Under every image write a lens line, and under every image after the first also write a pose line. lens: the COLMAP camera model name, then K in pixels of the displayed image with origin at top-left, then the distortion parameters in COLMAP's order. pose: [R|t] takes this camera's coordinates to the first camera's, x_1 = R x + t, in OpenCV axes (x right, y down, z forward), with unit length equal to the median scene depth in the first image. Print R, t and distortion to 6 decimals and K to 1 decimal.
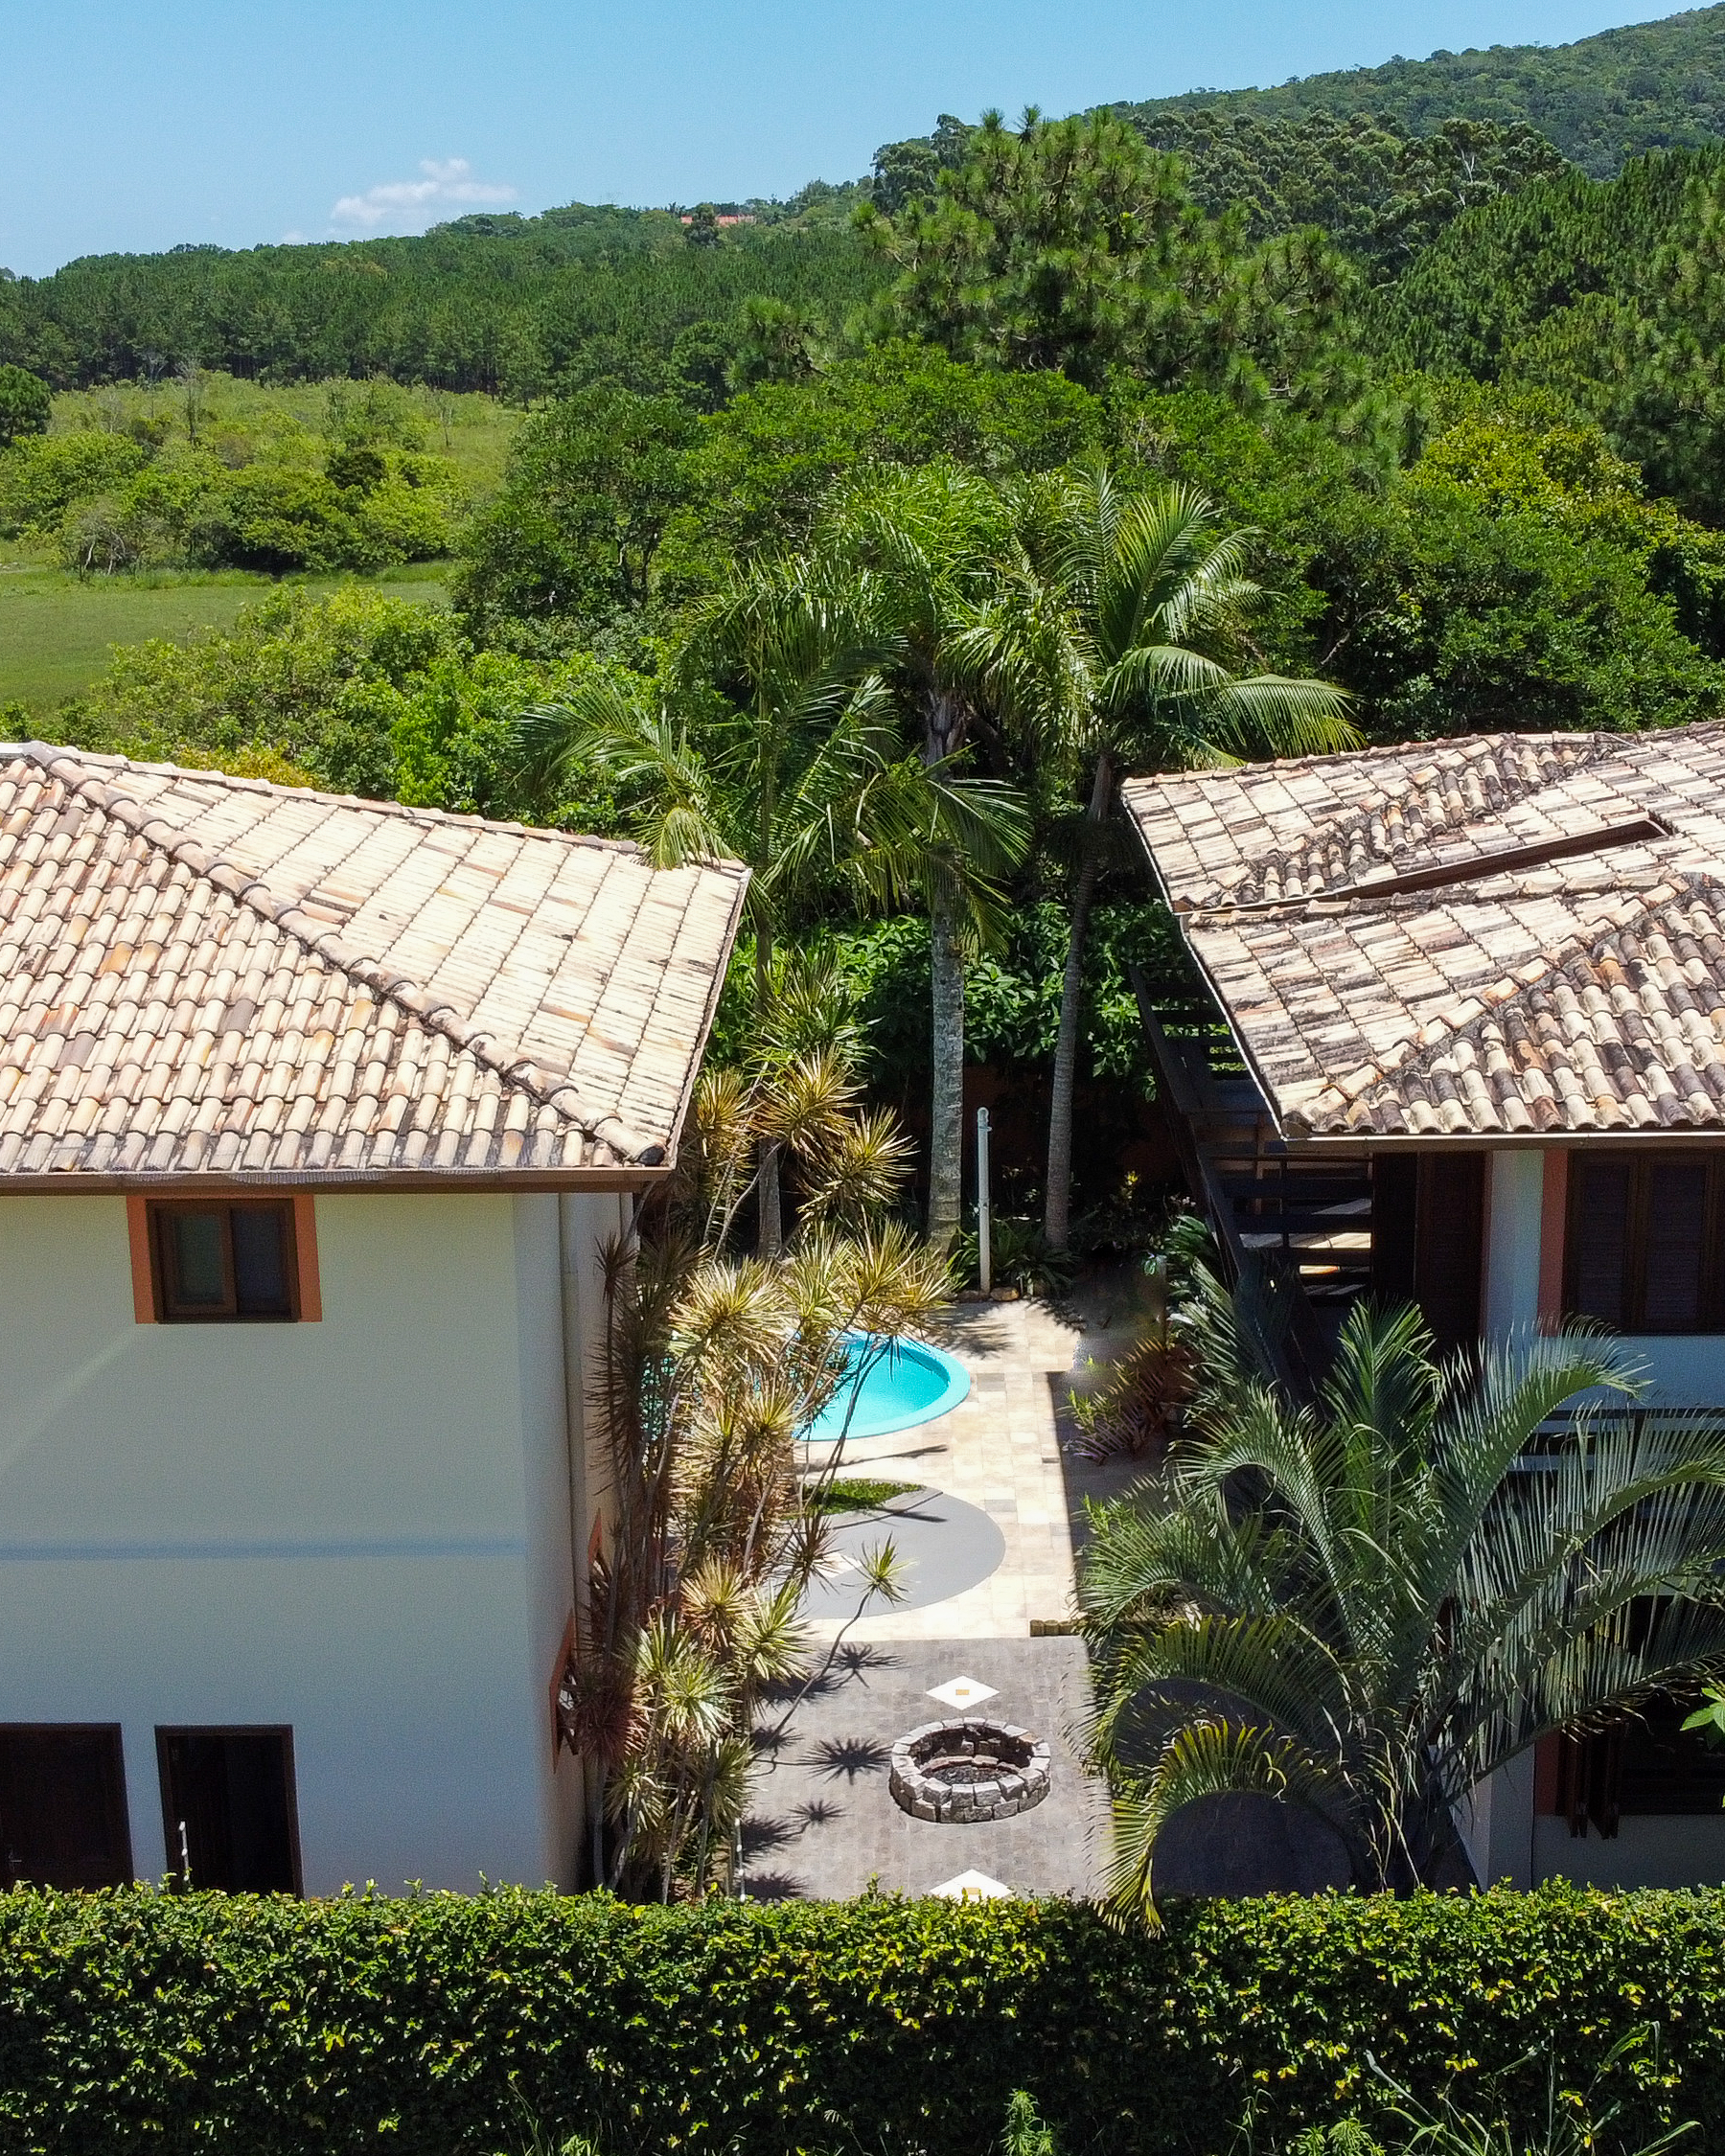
lens RADIAL K [[2937.6, 0, 863.6], [0, 2937.6, 1071.2], [0, 0, 1]] dist [0.009251, 0.000000]
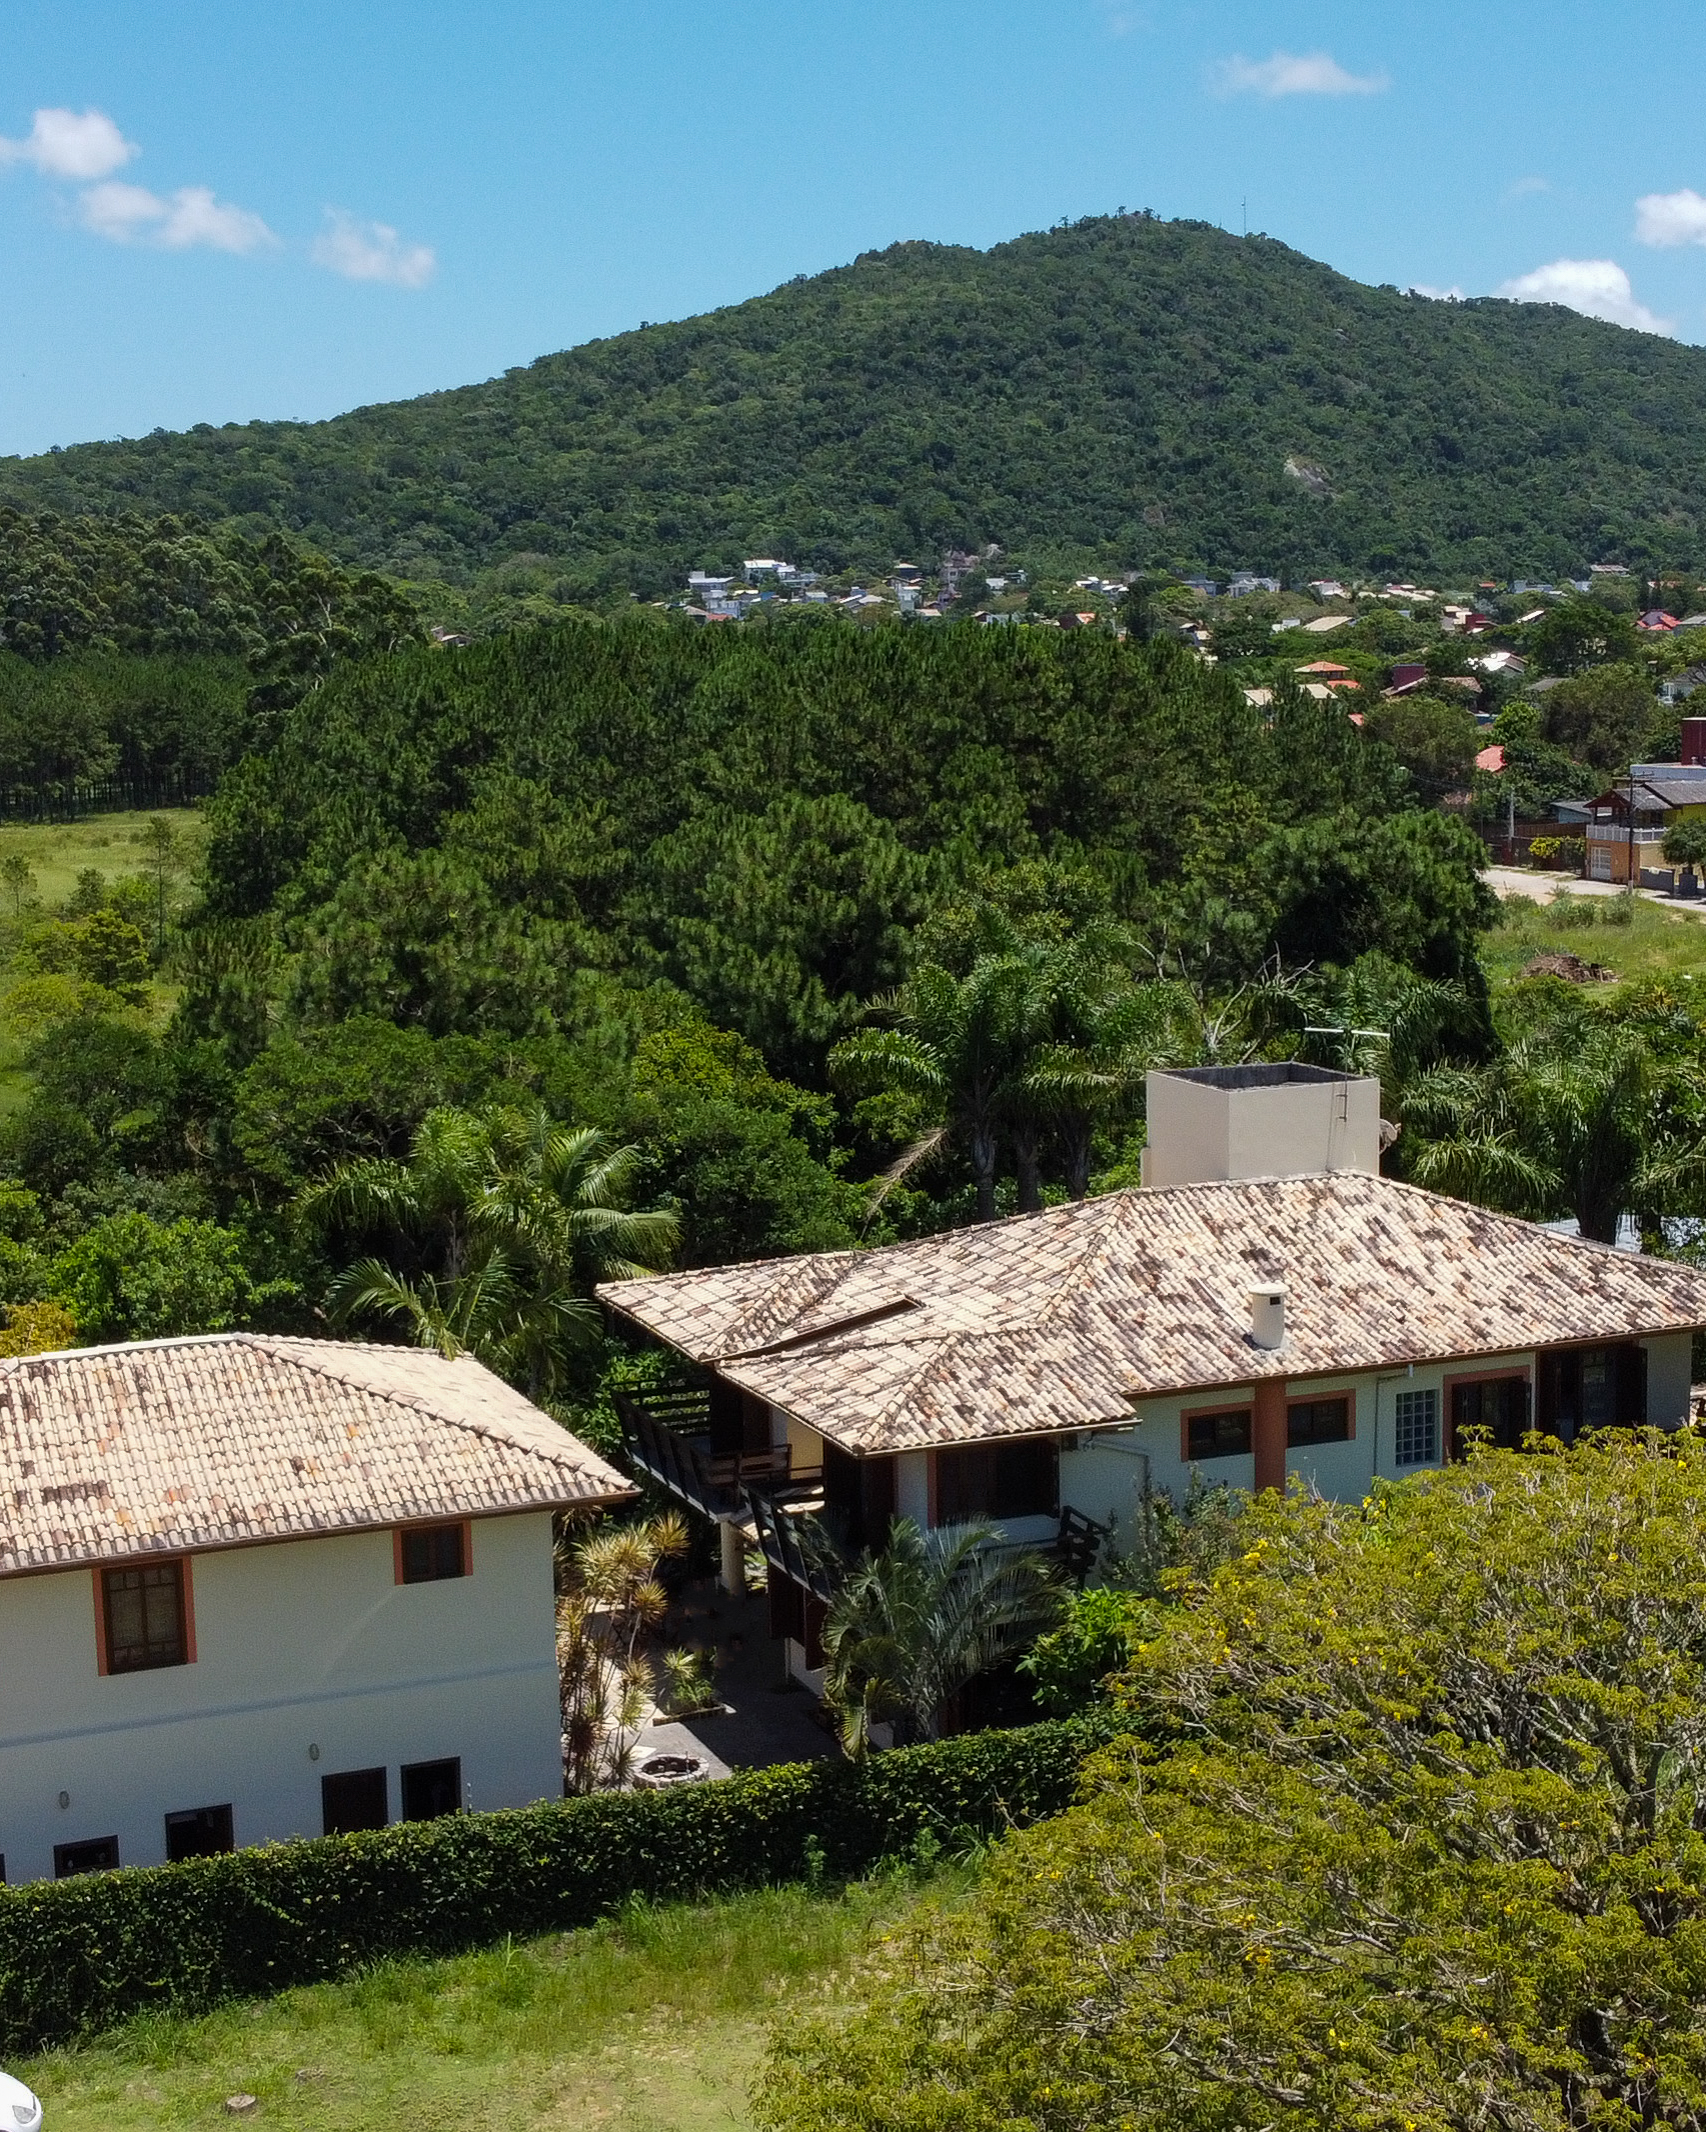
lens RADIAL K [[2904.7, 0, 855.4], [0, 2904.7, 1068.7], [0, 0, 1]] dist [0.009251, 0.000000]
pose [[0.924701, -0.051531, 0.377190, -0.735997], [0.098457, 0.989459, -0.106195, -0.038069], [-0.367741, 0.135335, 0.920028, -1.274735]]
